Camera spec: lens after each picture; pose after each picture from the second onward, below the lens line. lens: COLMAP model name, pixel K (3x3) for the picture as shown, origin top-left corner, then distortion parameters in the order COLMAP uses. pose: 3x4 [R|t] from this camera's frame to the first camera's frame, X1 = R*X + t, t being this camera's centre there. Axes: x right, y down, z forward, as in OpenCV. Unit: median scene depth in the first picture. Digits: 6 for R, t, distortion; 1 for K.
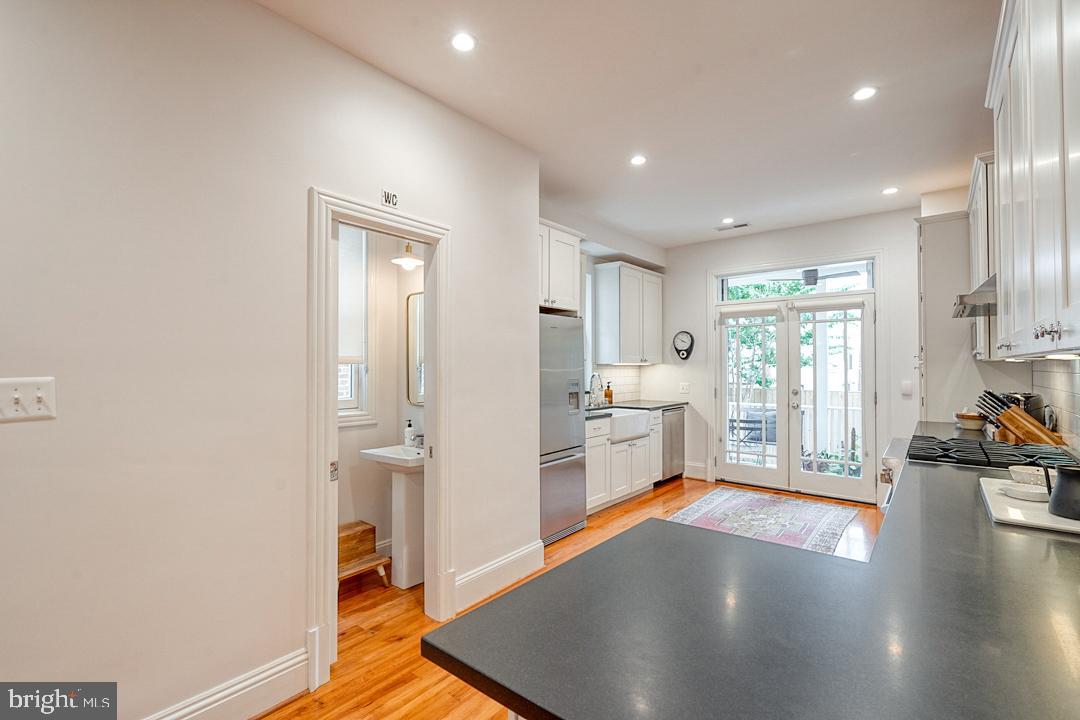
lens RADIAL K [[492.4, 0, 530.0], [0, 492.4, 362.1], [0, 0, 1]] dist [0.001428, 0.000110]
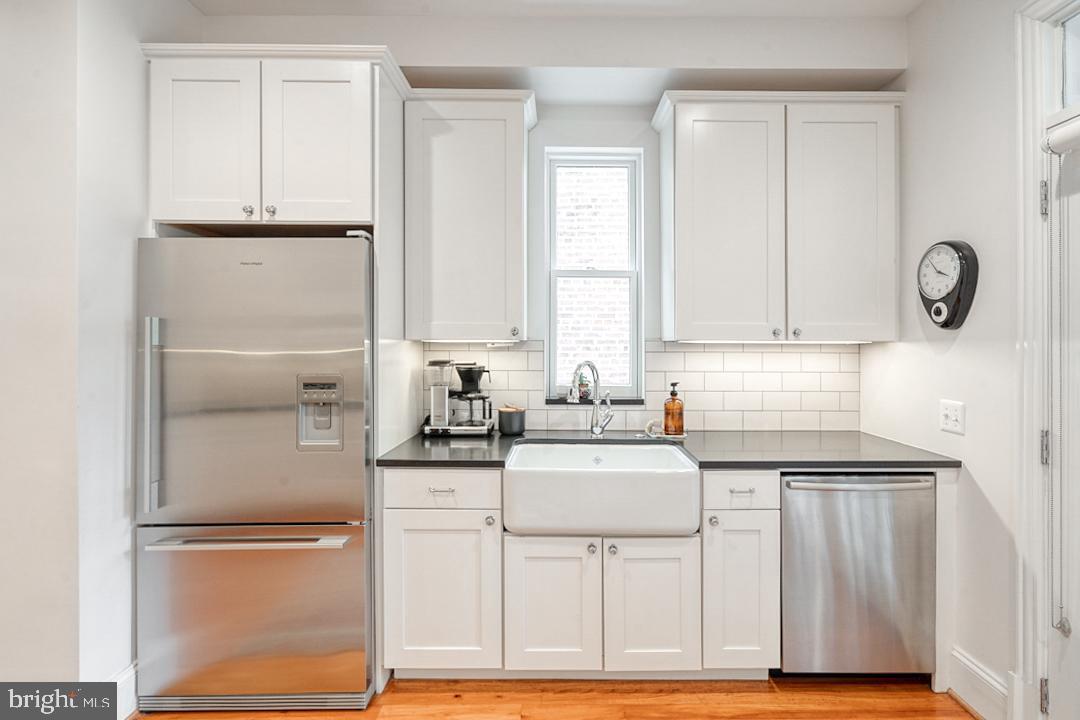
lens RADIAL K [[492.4, 0, 560.1], [0, 492.4, 344.1], [0, 0, 1]] dist [0.001428, 0.000110]
pose [[0.649060, 0.005857, -0.760715, 0.409727], [0.000652, 0.999966, 0.008255, 0.002655], [0.760737, -0.005854, 0.649034, 0.618298]]
